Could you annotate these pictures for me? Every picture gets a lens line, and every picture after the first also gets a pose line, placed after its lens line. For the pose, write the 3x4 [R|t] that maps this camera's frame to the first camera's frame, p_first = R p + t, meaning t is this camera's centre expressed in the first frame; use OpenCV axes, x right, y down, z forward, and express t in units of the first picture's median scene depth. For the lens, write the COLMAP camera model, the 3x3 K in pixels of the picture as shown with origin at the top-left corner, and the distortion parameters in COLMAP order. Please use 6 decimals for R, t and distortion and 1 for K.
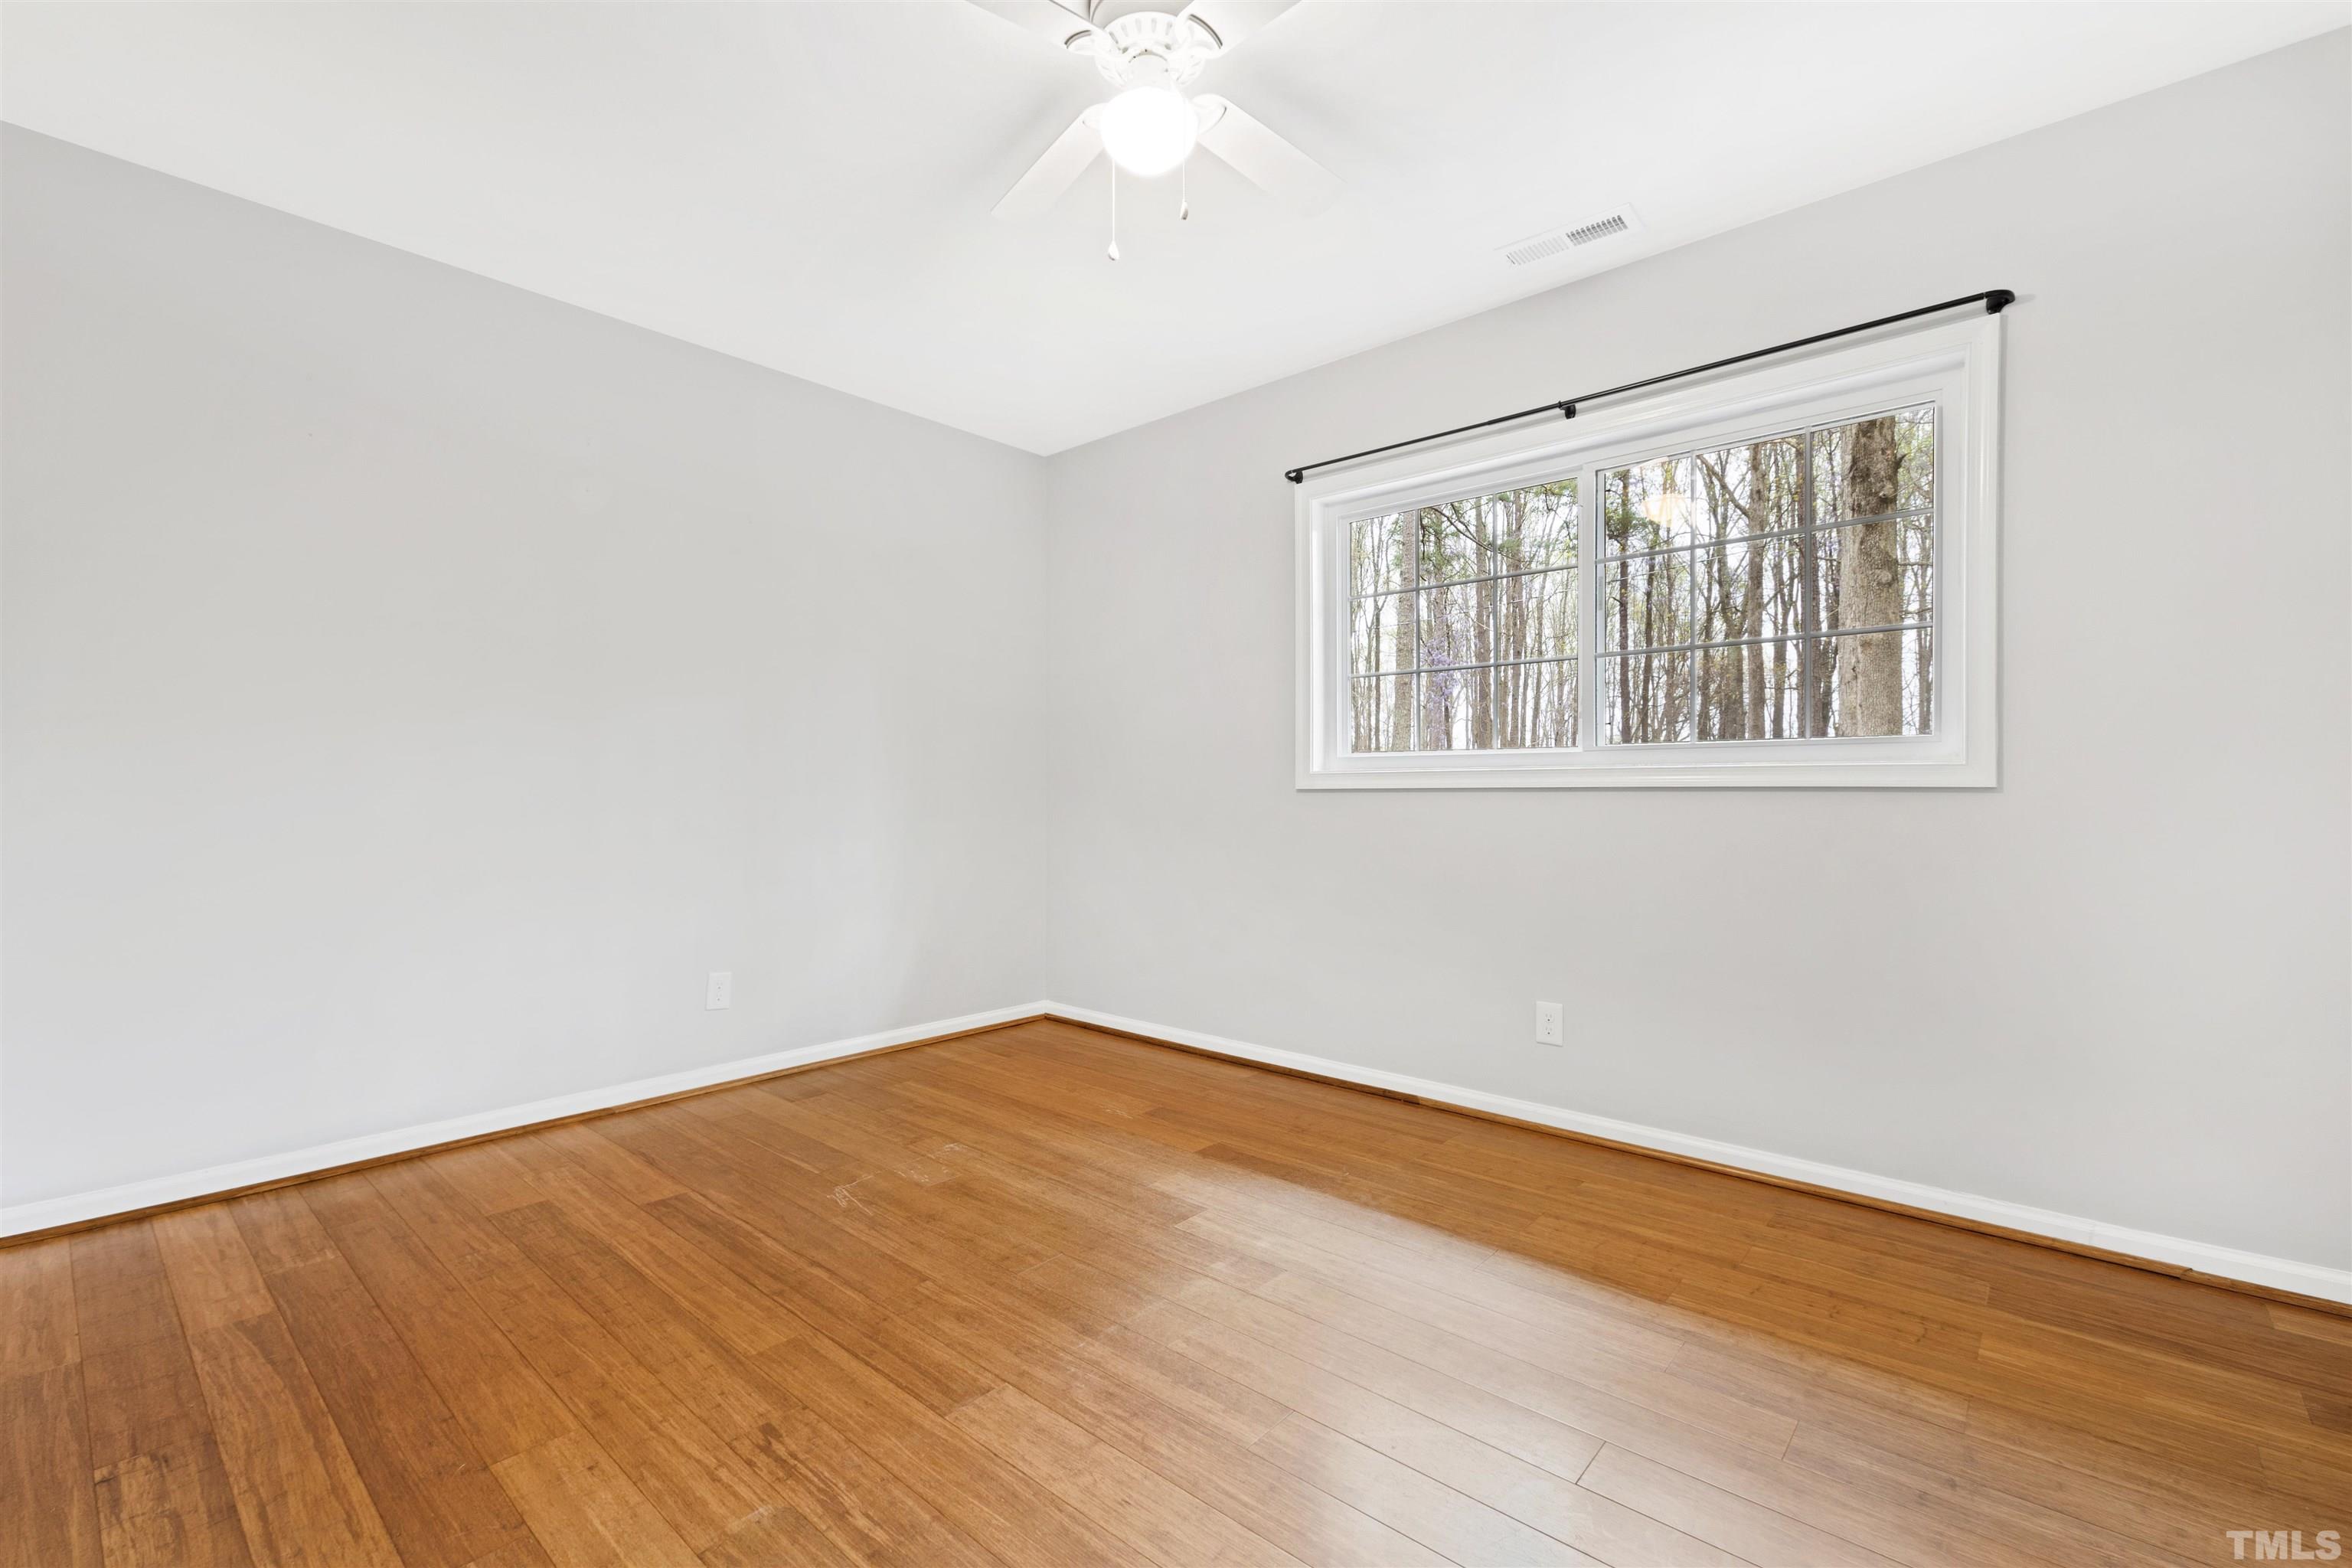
lens RADIAL K [[1026.5, 0, 1168.4], [0, 1026.5, 789.3], [0, 0, 1]] dist [0.007609, -0.004751]
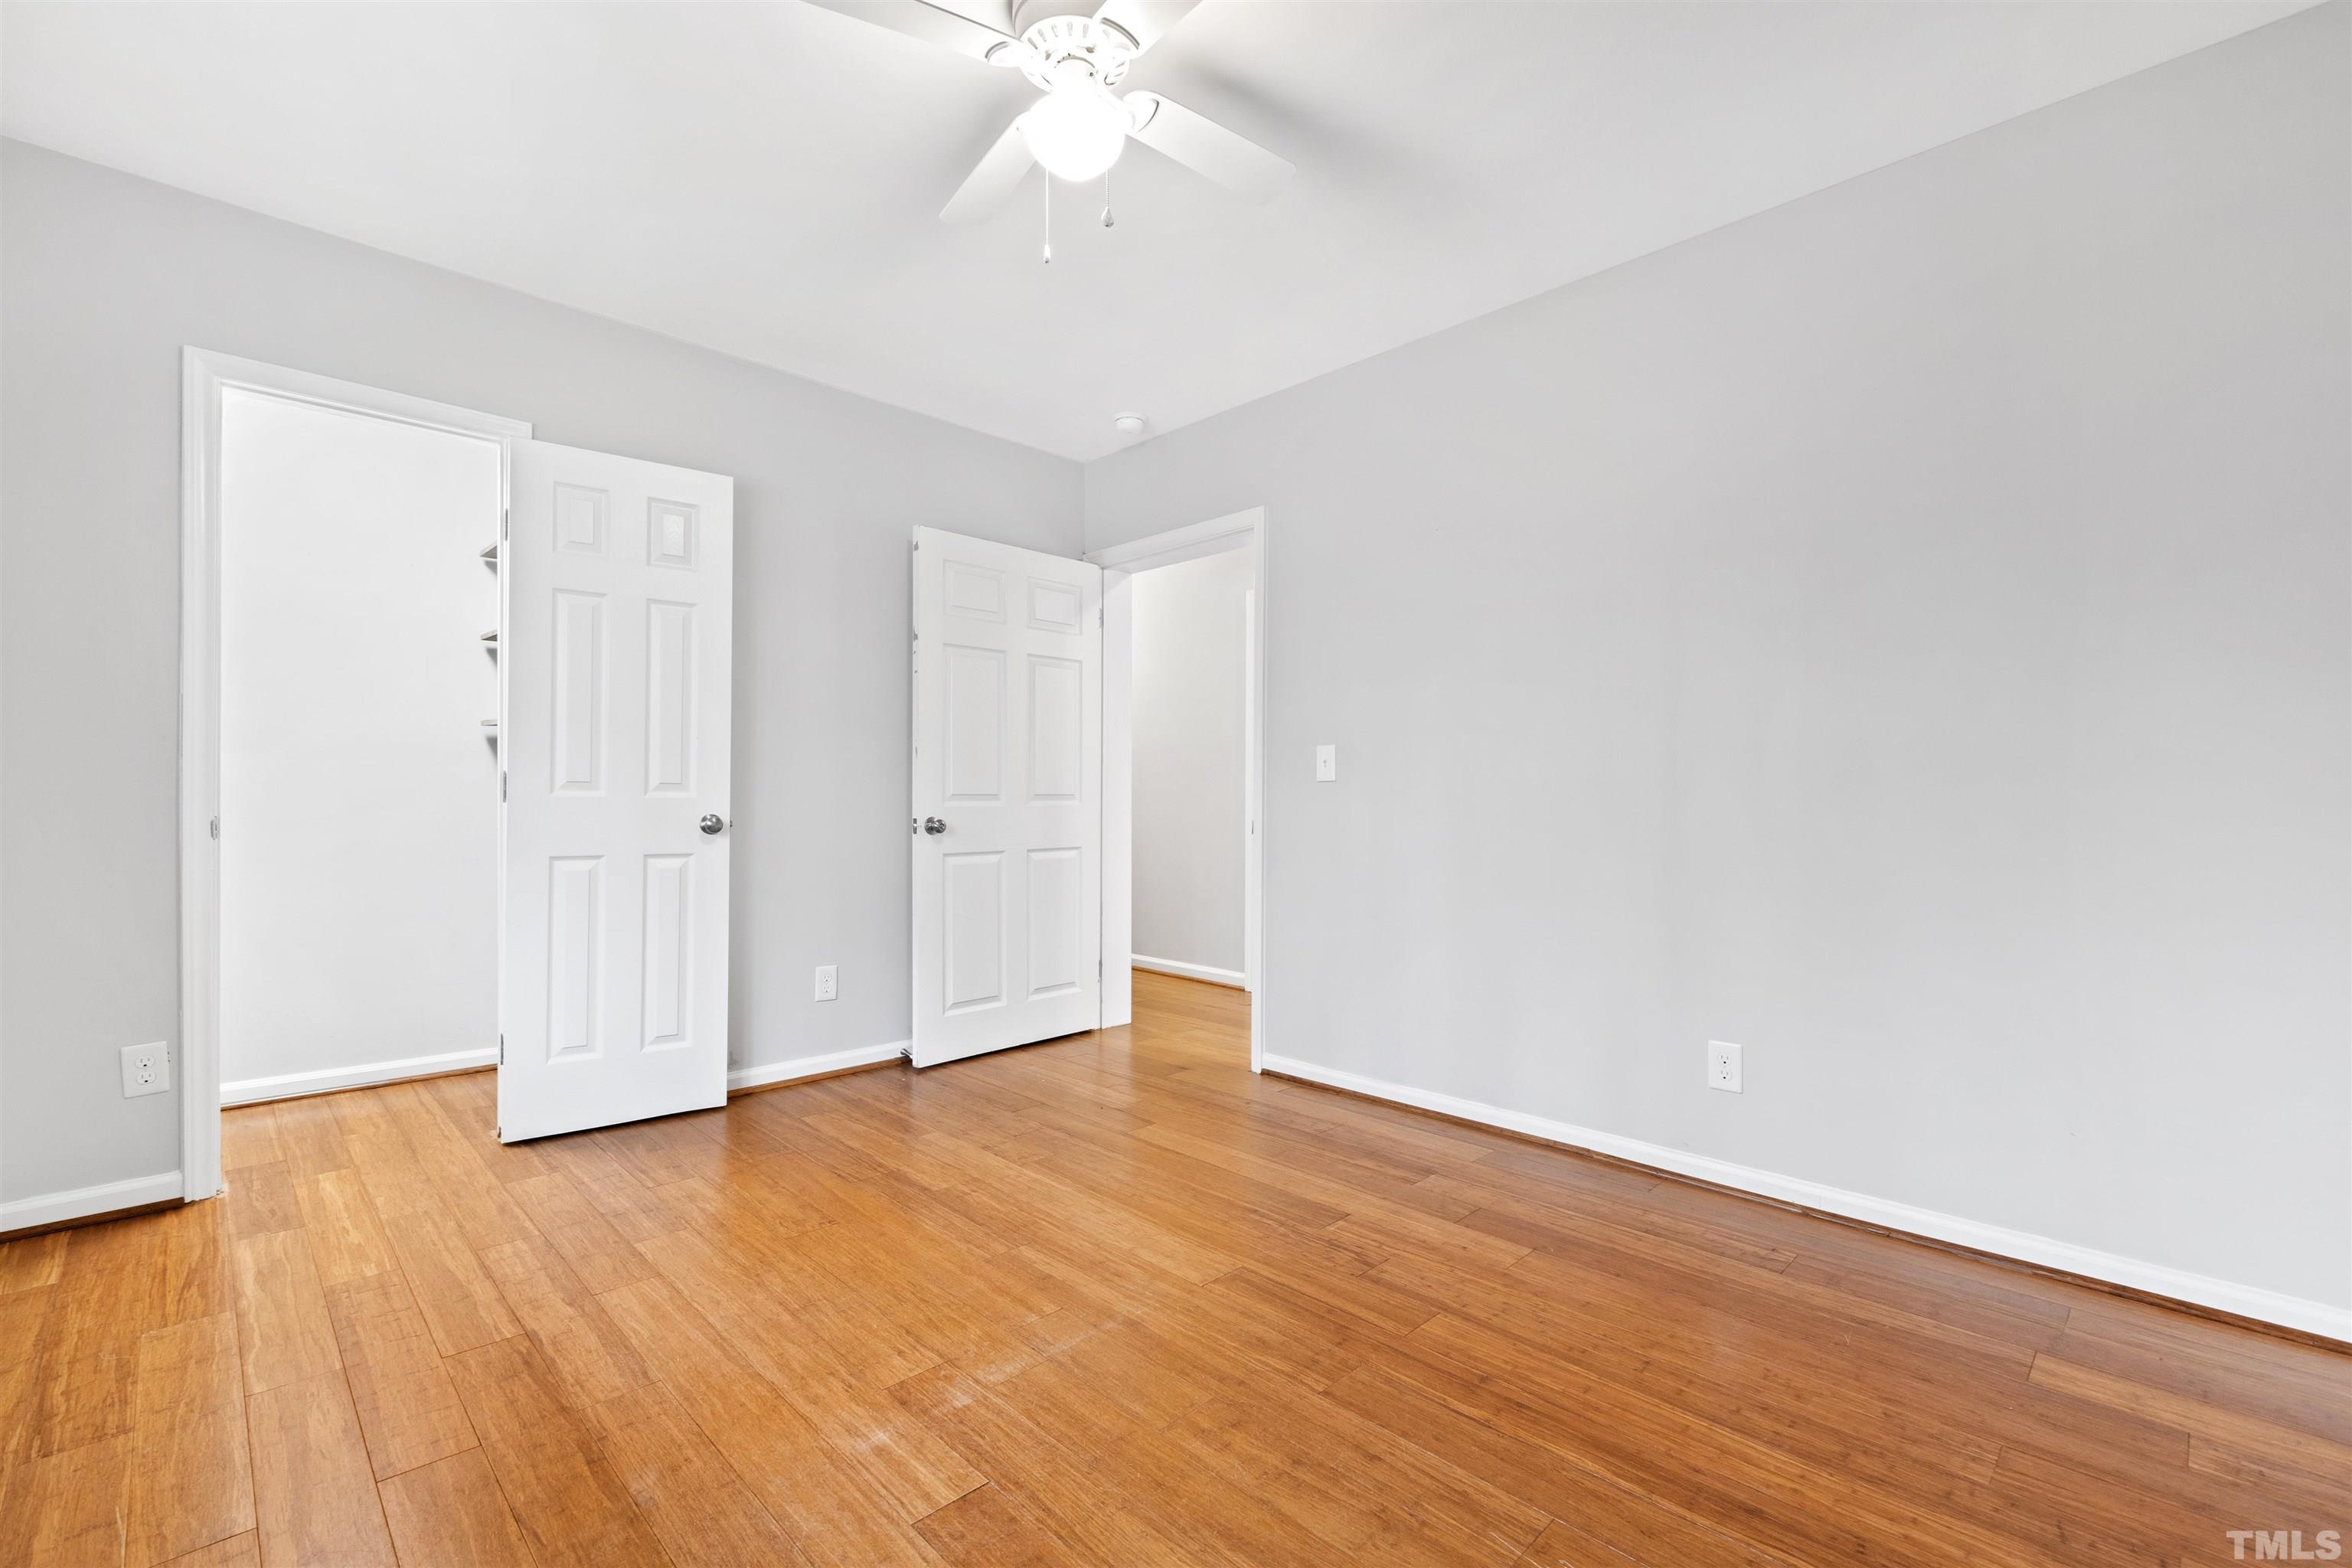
lens RADIAL K [[1026.5, 0, 1175.1], [0, 1026.5, 797.4], [0, 0, 1]] dist [0.007609, -0.004751]
pose [[-0.997771, -0.004961, 0.066544, -0.192306], [-0.005099, 0.999985, -0.001900, 0.002707], [-0.066534, -0.002235, -0.997782, 2.081170]]
